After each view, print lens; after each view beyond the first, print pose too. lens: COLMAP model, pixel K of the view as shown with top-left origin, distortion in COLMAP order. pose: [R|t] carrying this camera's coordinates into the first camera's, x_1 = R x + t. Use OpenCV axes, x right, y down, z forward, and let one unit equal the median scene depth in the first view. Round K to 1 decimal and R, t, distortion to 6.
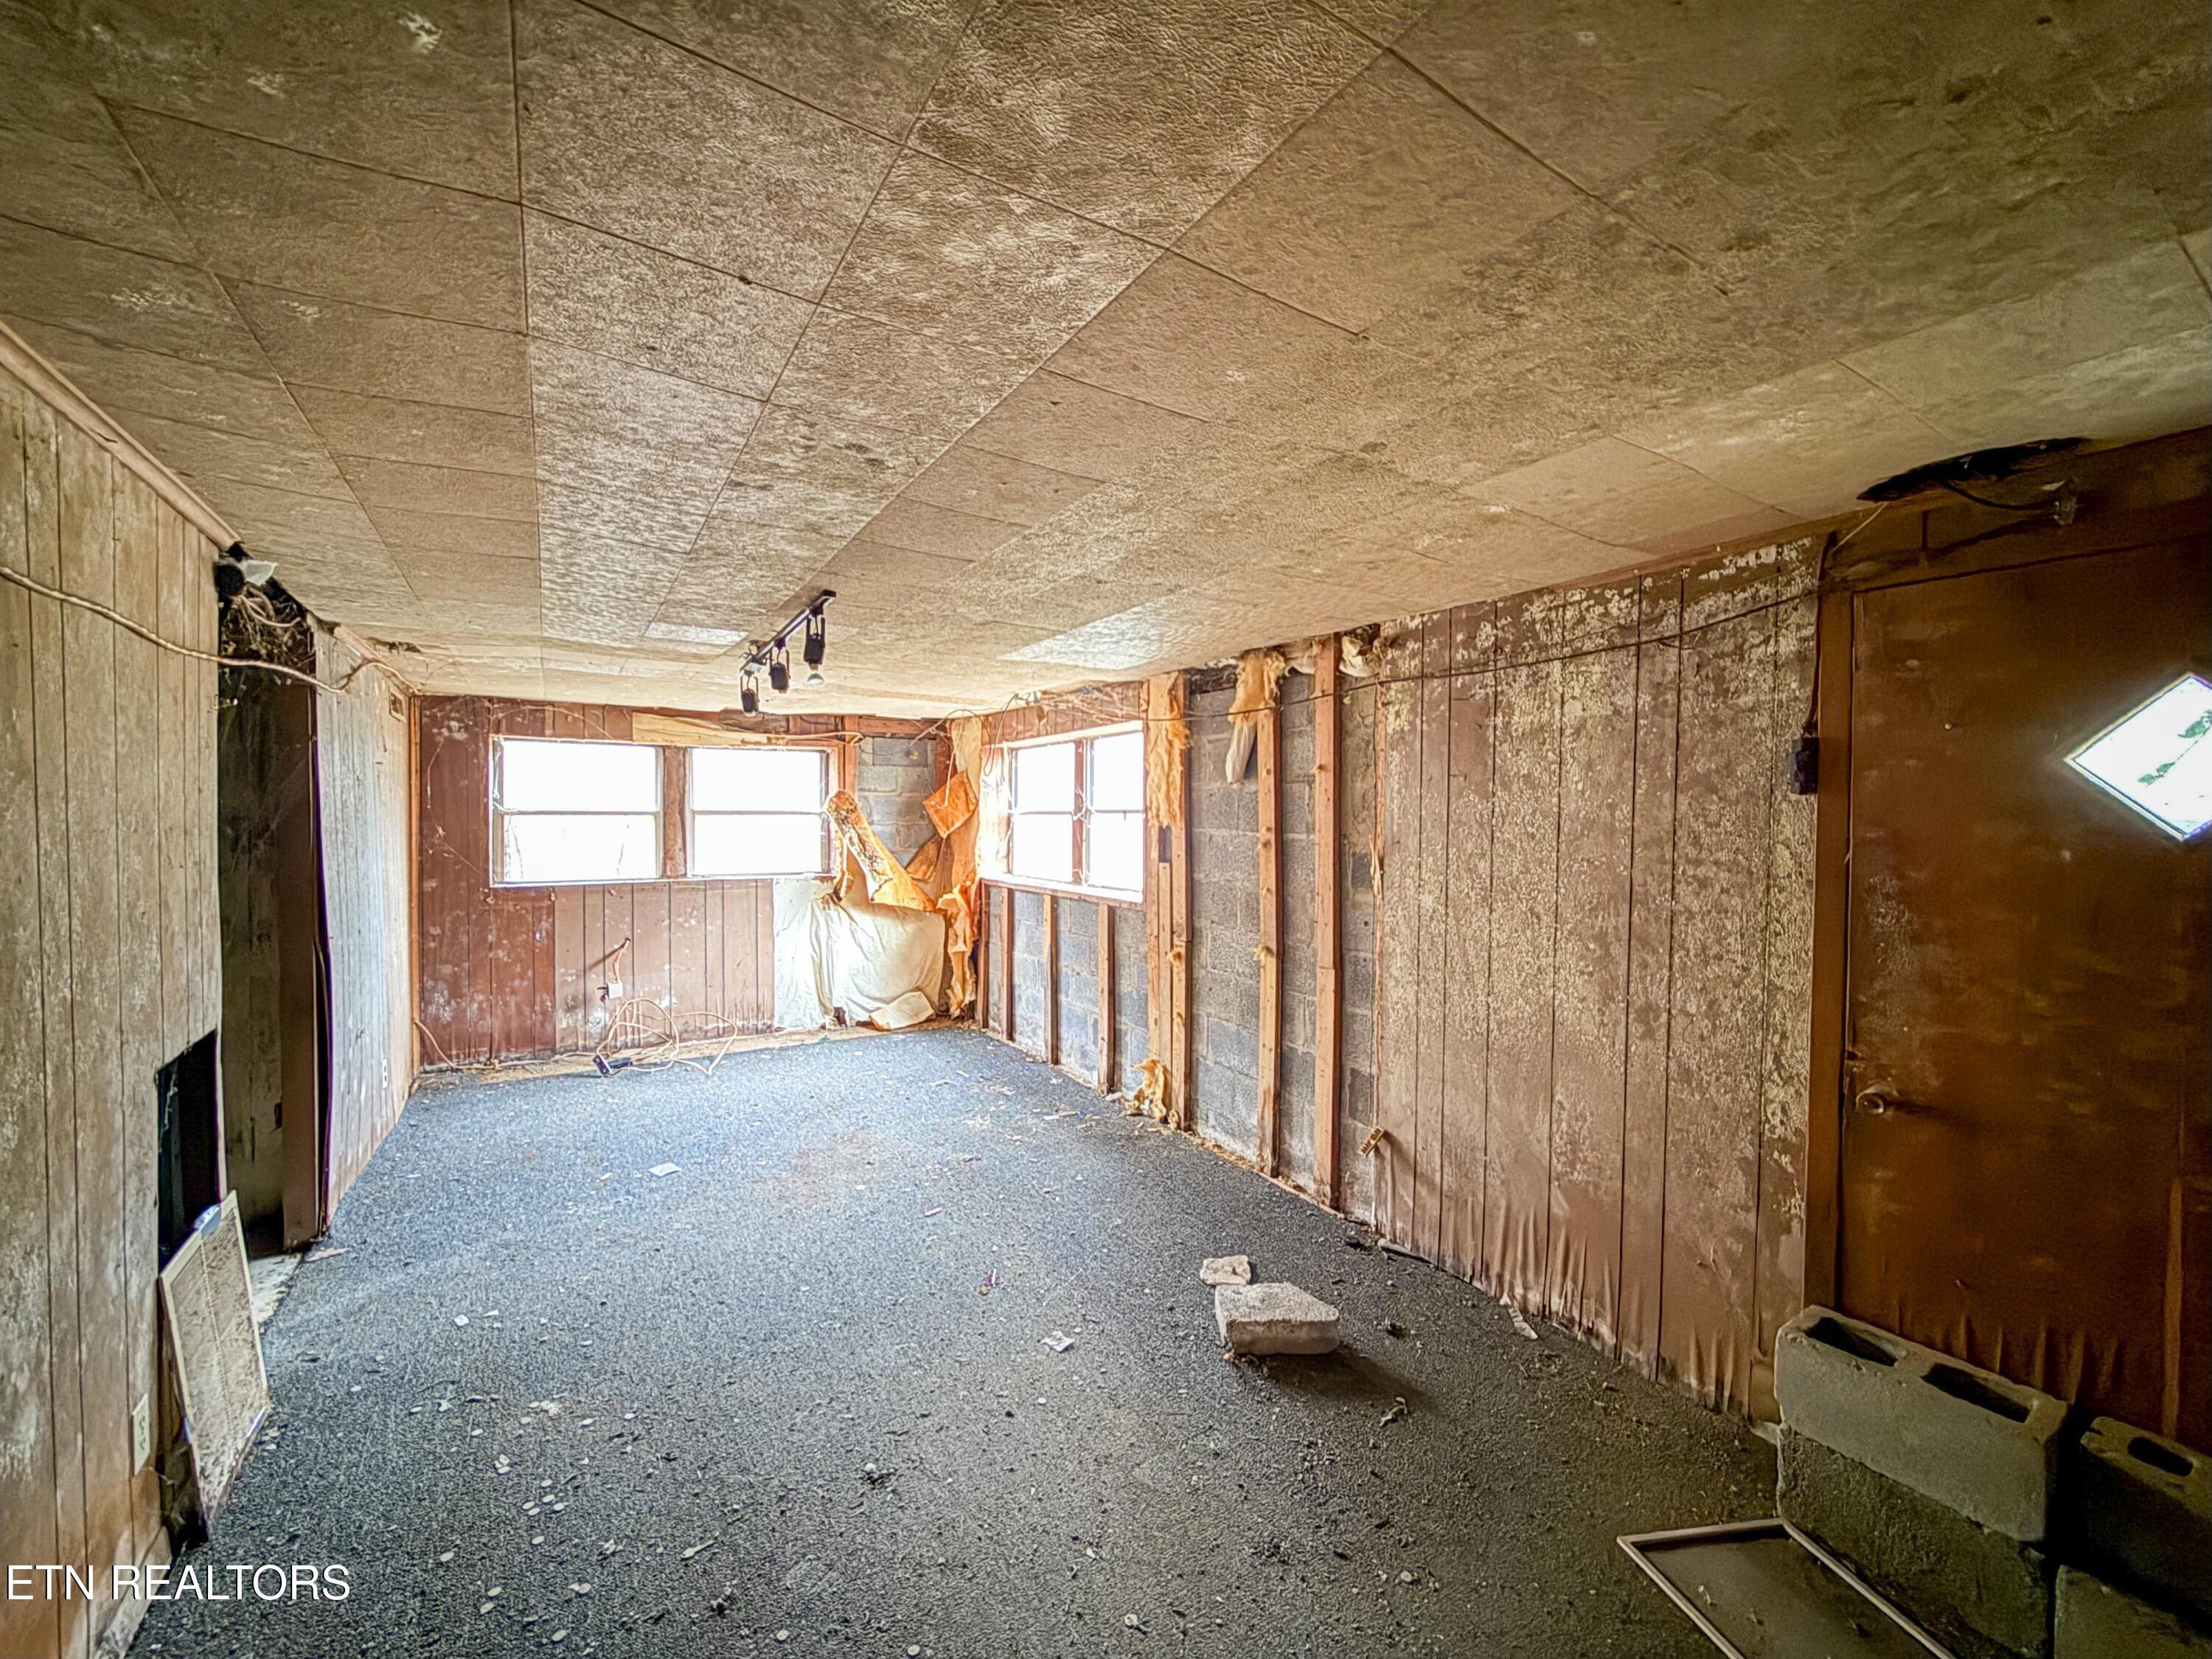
lens RADIAL K [[884.0, 0, 1102.9], [0, 884.0, 834.3], [0, 0, 1]] dist [-0.003324, 0.000685]
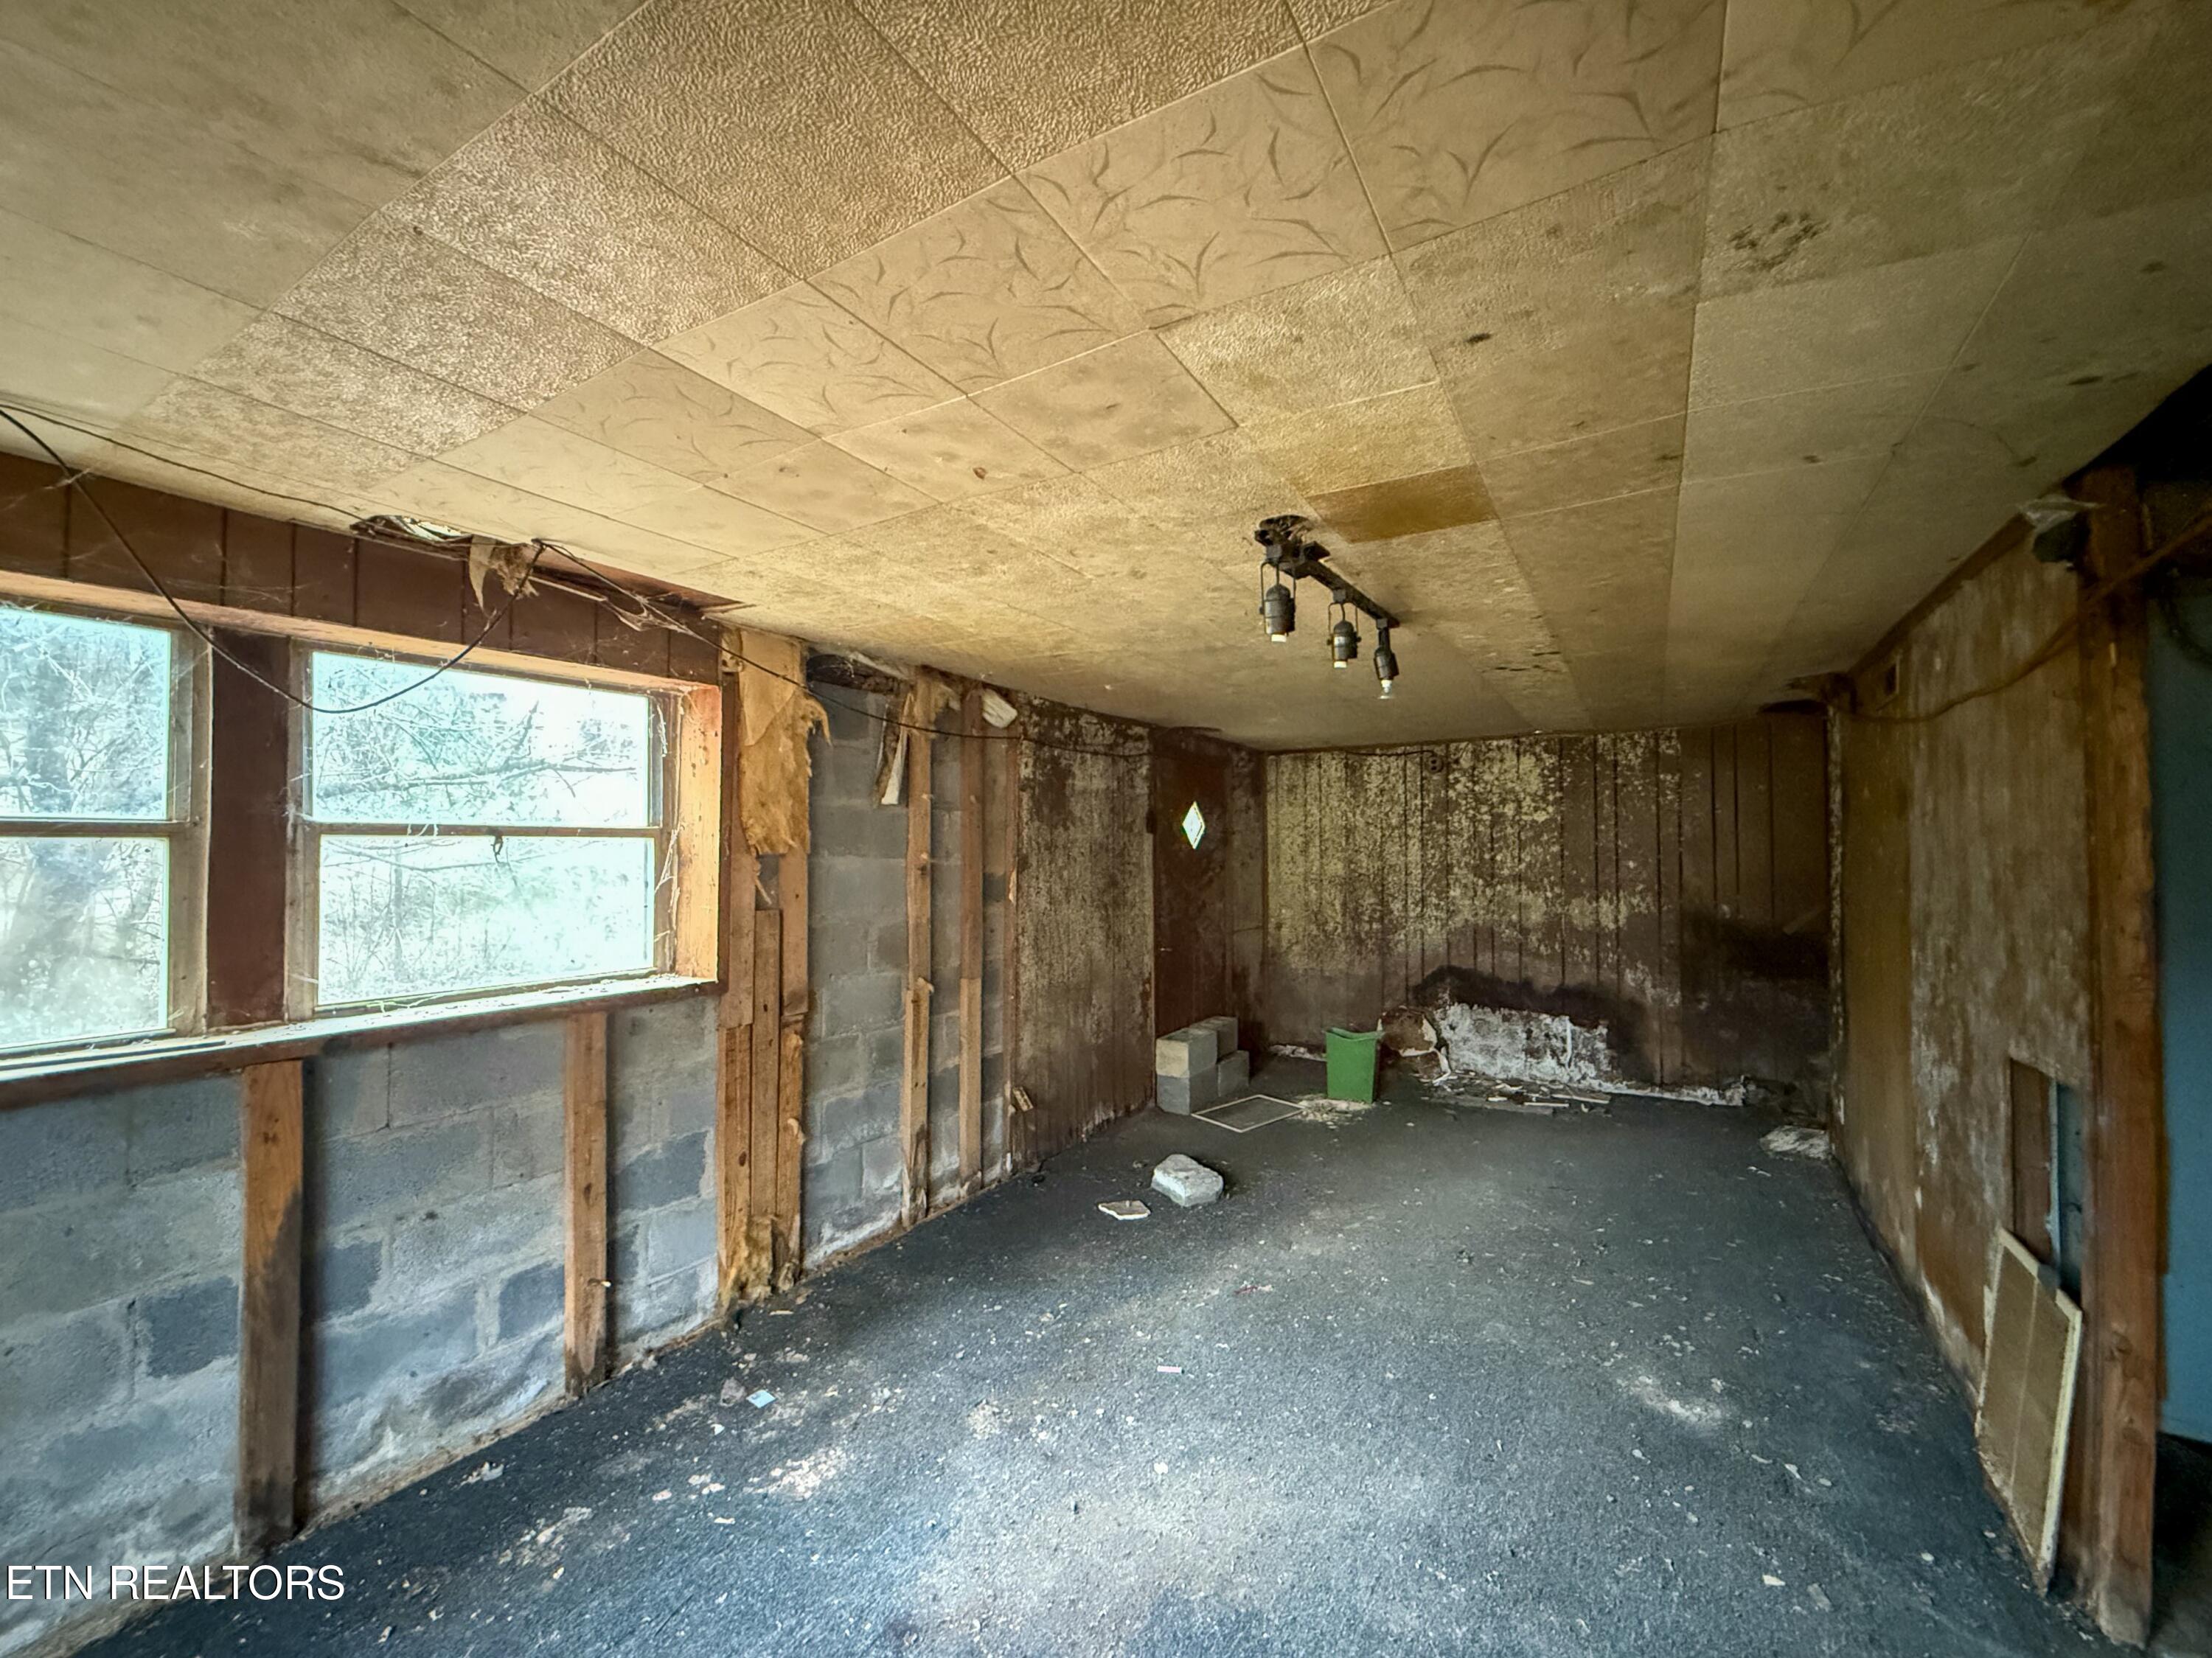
lens RADIAL K [[884.0, 0, 1099.1], [0, 884.0, 829.7], [0, 0, 1]] dist [-0.003324, 0.000685]
pose [[-0.438176, 0.014233, 0.898777, -0.905387], [0.018047, 0.999812, -0.007035, -0.027198], [-0.898708, 0.013137, -0.438351, 1.484837]]
